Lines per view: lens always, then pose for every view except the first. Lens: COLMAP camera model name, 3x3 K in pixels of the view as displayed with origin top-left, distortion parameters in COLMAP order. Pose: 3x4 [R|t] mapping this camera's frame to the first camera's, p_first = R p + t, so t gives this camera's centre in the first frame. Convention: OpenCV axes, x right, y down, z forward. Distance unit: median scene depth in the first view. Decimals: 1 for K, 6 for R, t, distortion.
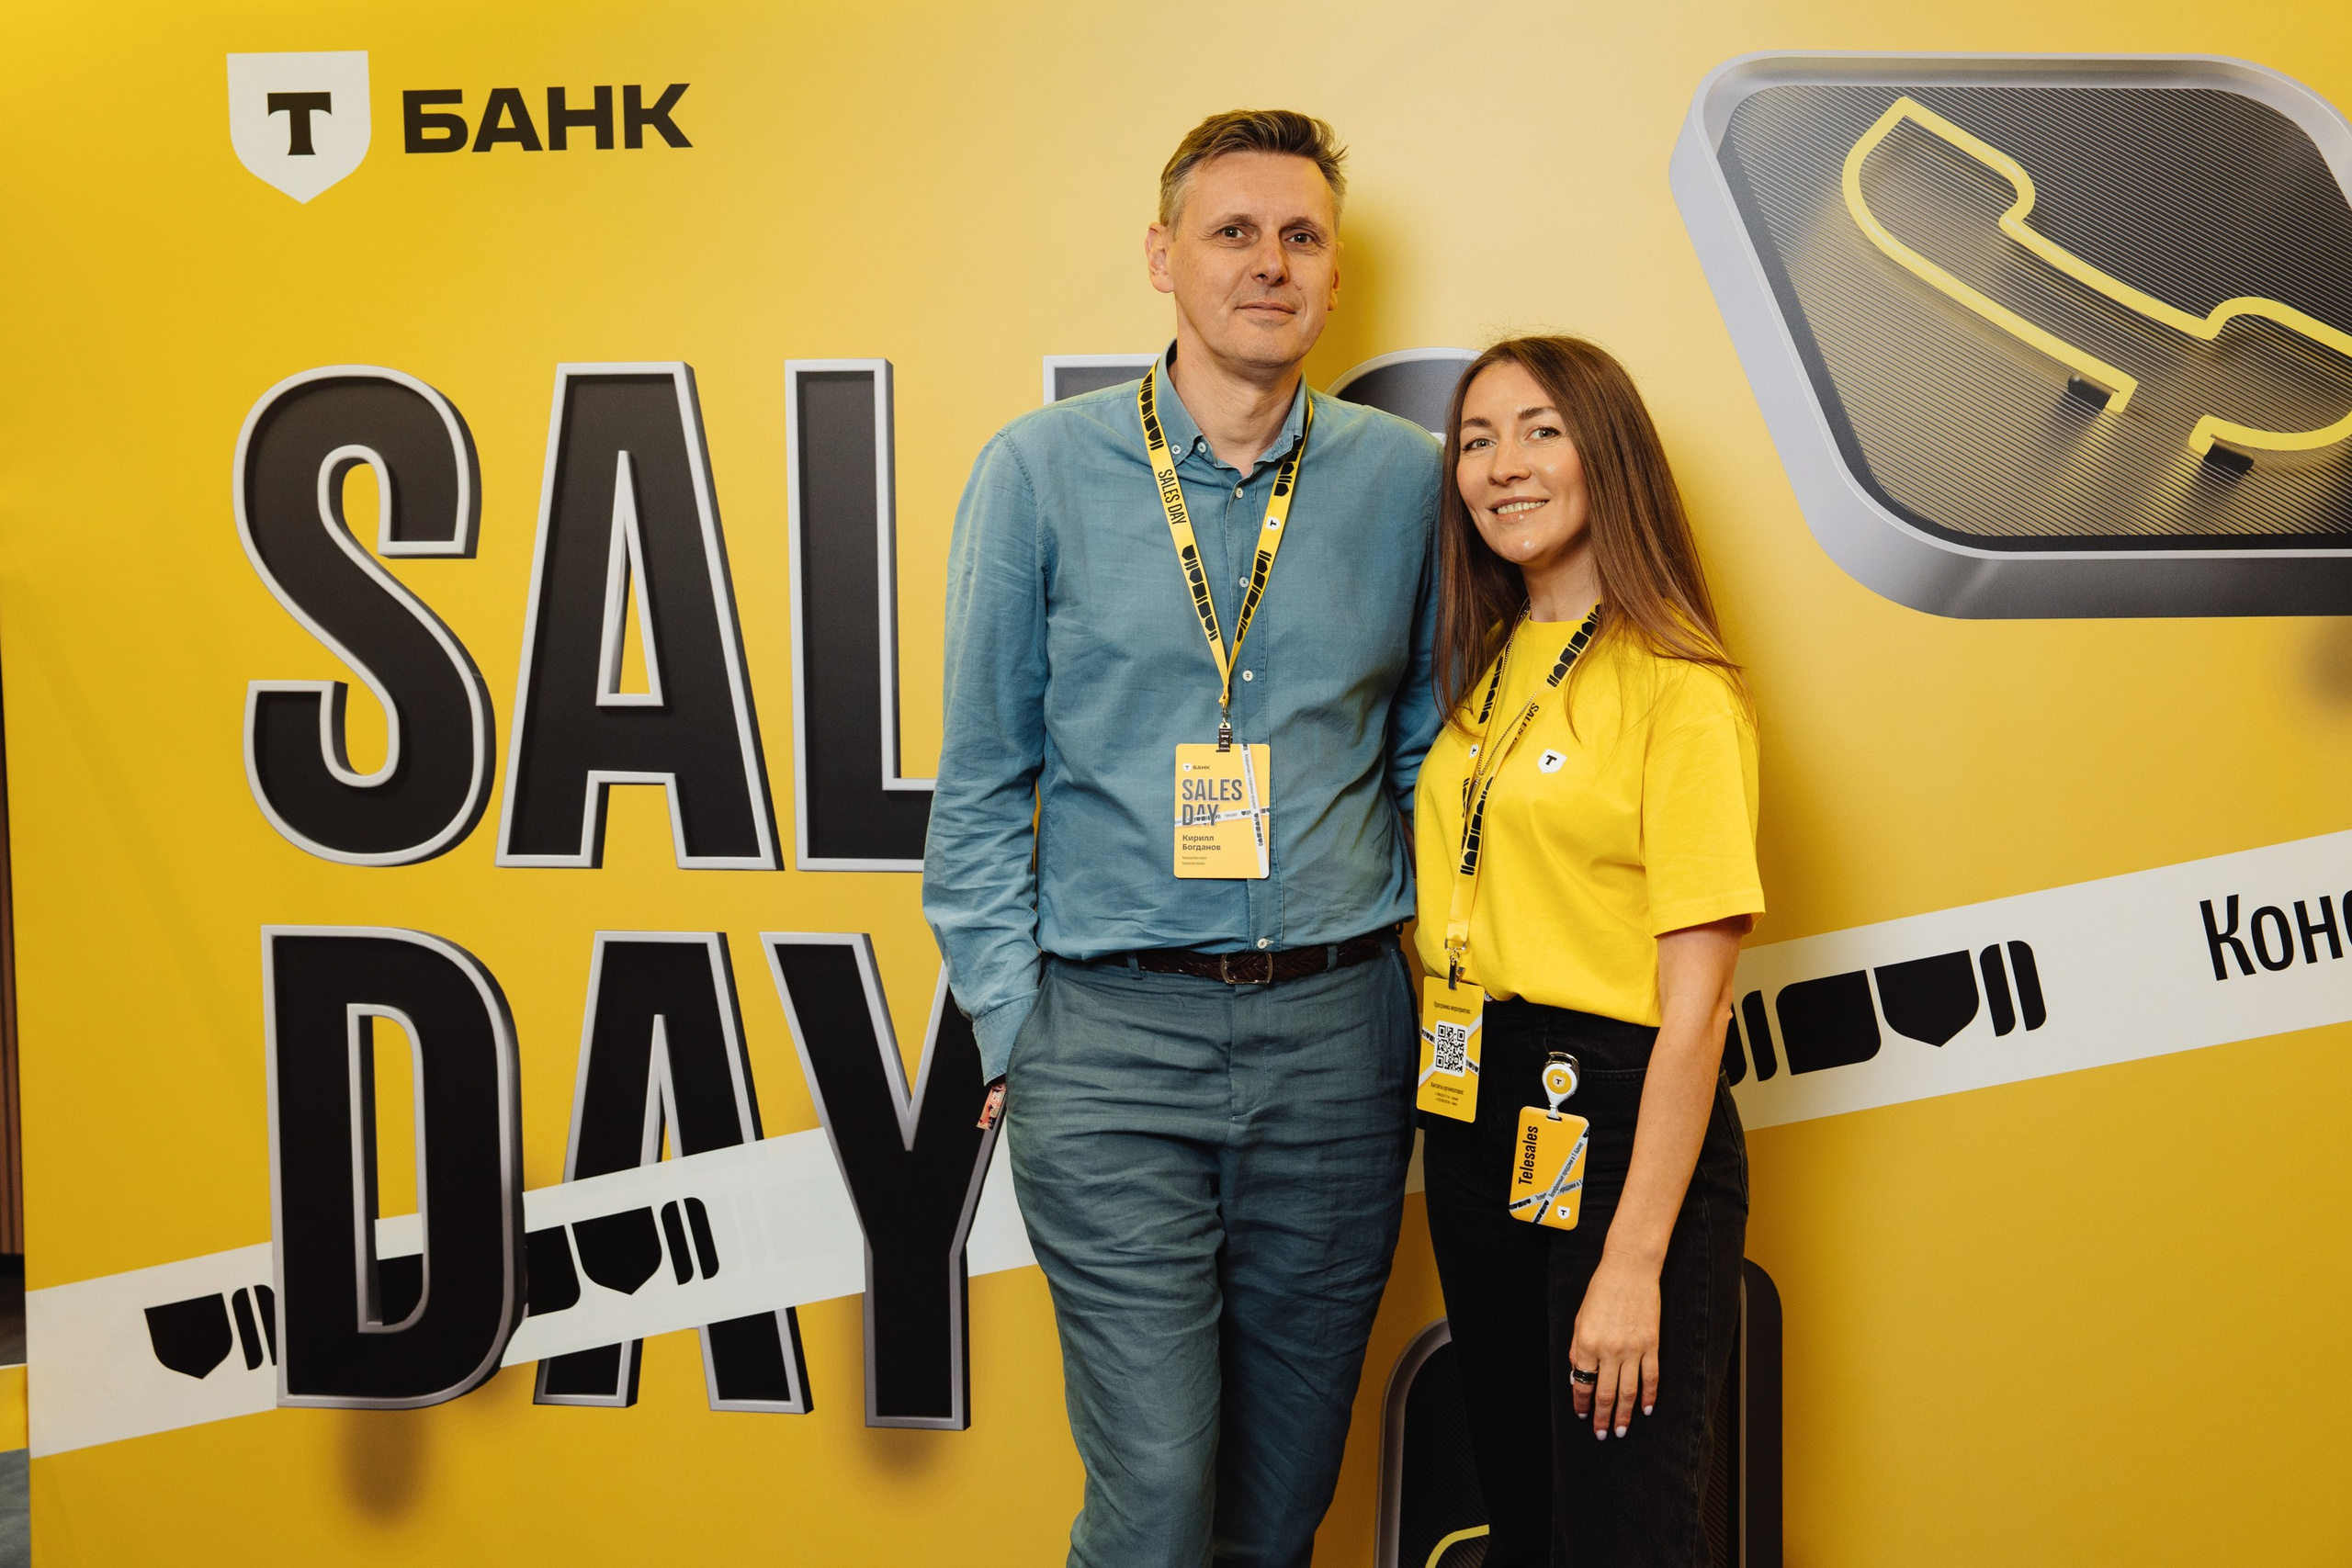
lens RADIAL K [[2983.7, 0, 1168.0], [0, 2983.7, 784.5], [0, 0, 1]] dist [0.086297, 0.000000]
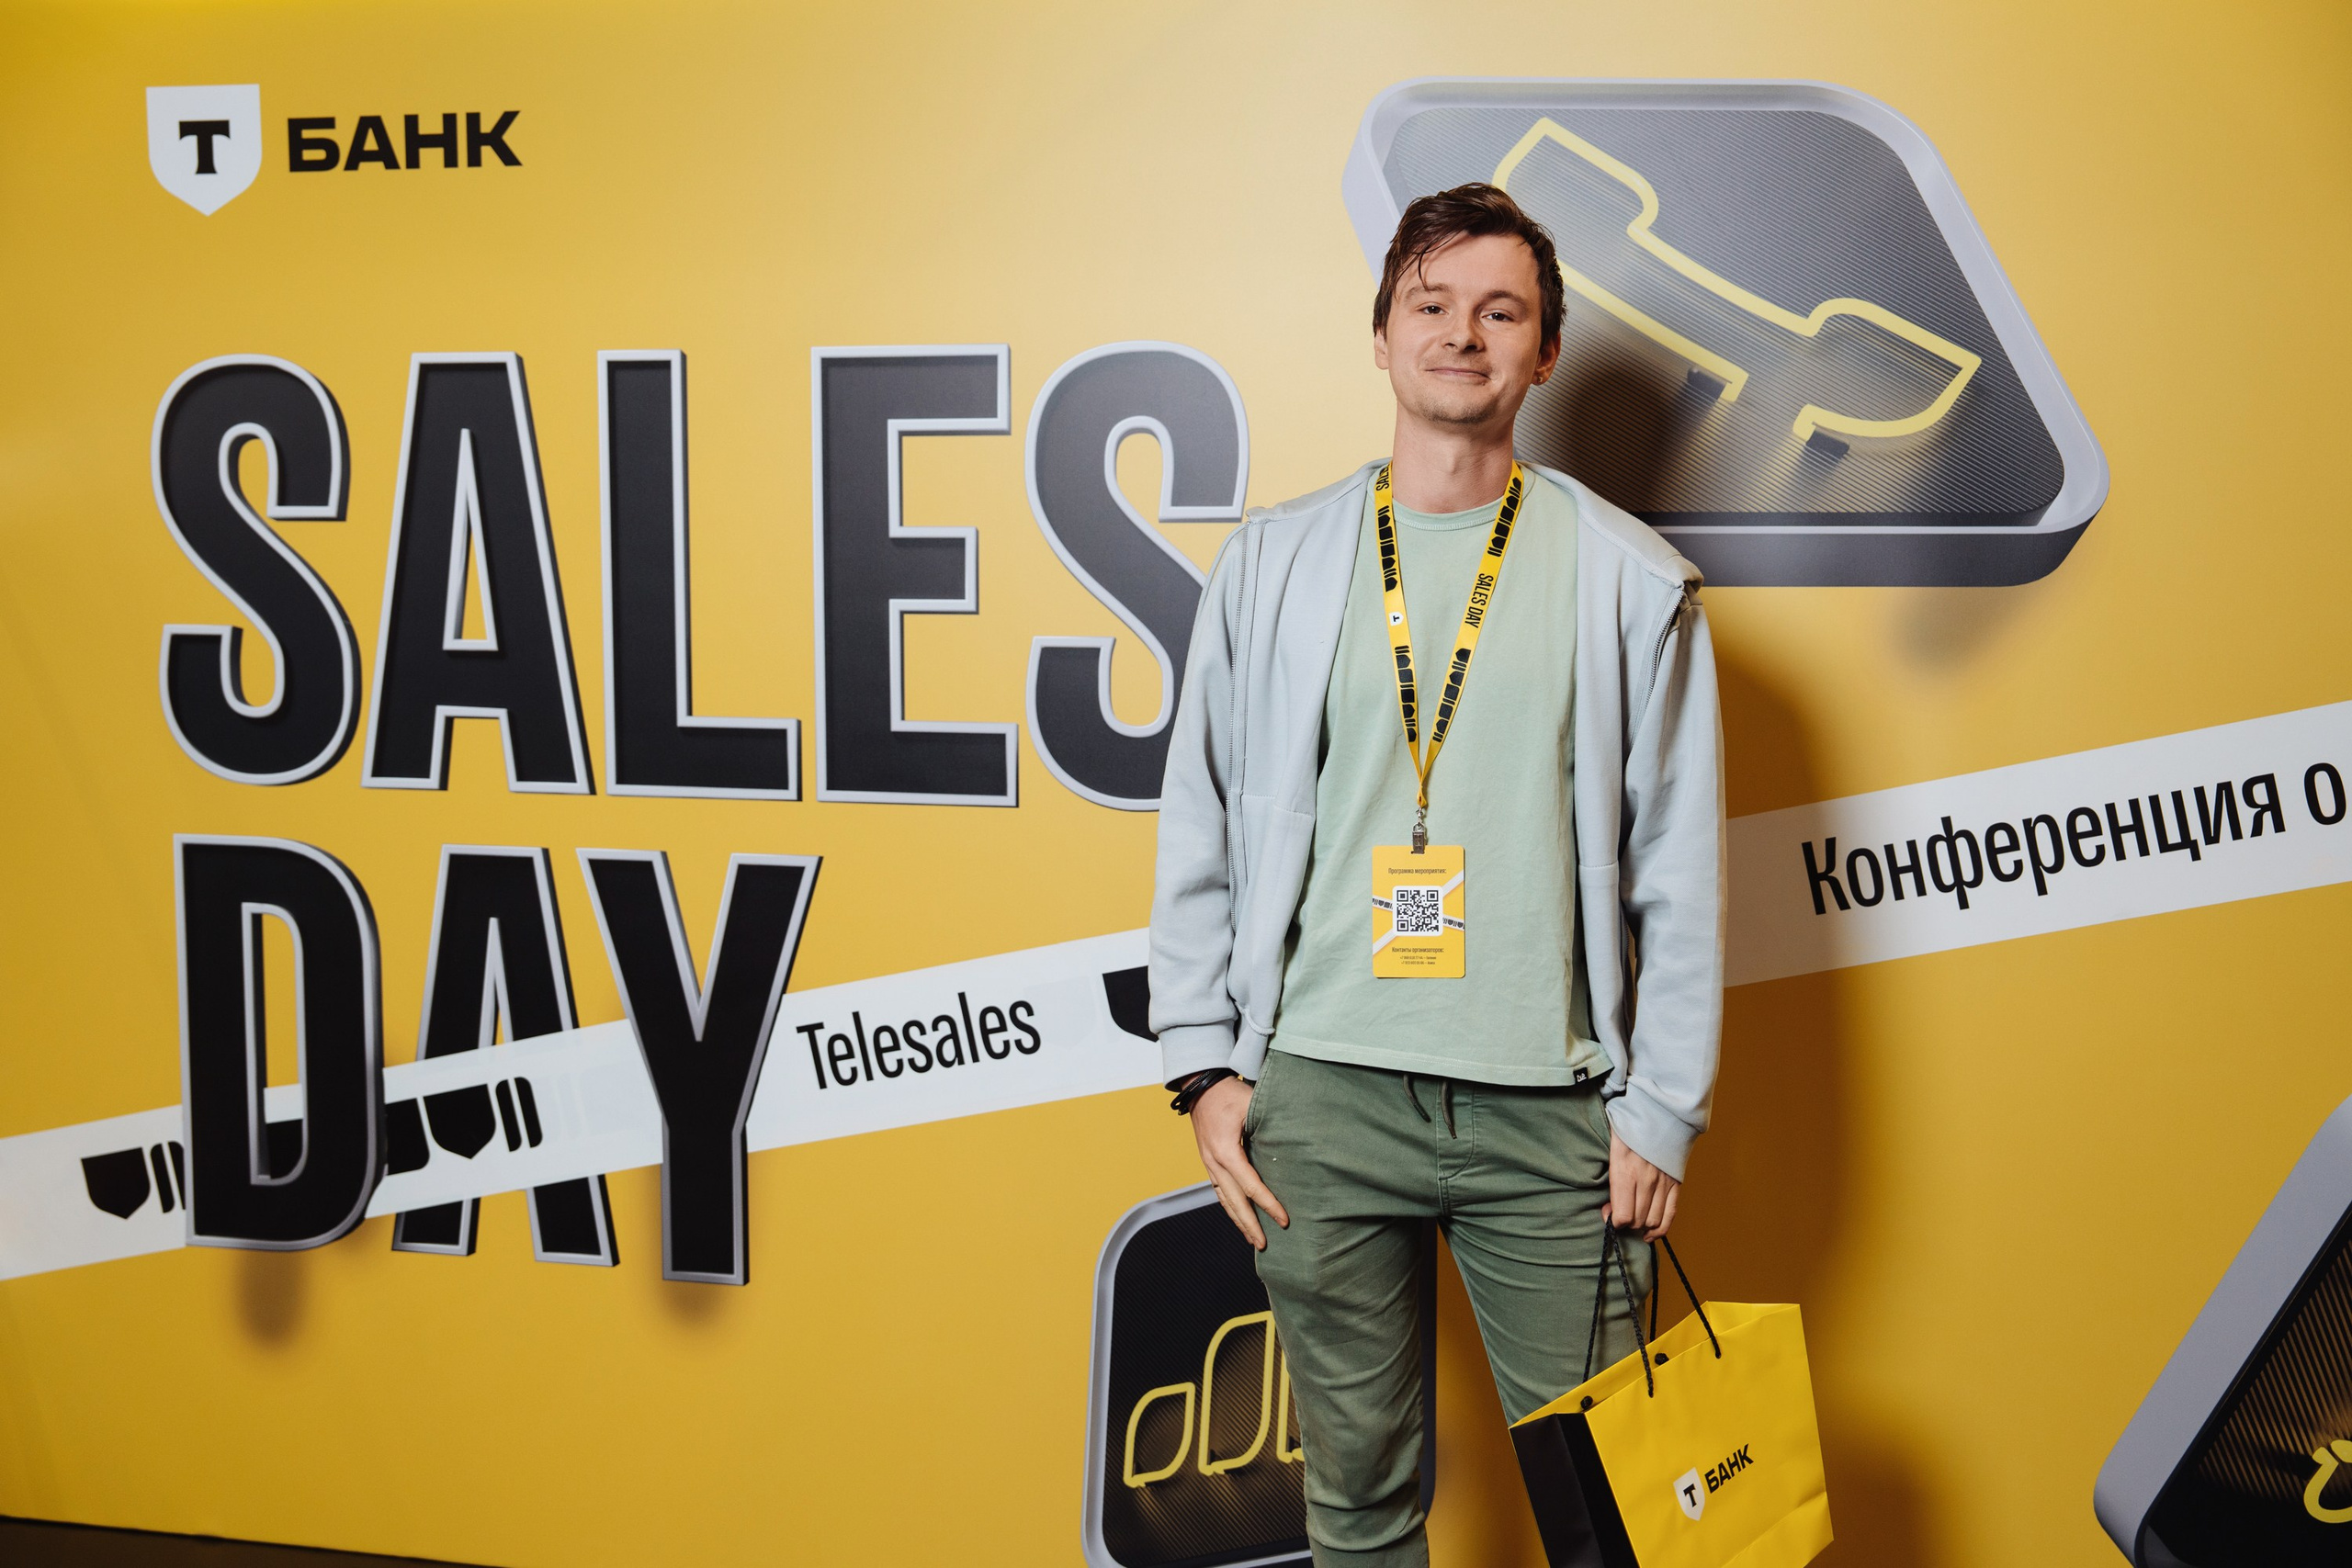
lens RADIAL K [[2623.0, 0, 1149.2], [0, 2623.0, 803.6], [0, 0, 1]] dist [0.058494, 0.000000]
pose [[0.995598, 0.021416, -0.091248, 0.175424], [-0.021089, 0.999767, 0.004548, 0.022833], [0.091324, -0.002603, 0.995818, 0.009322]]
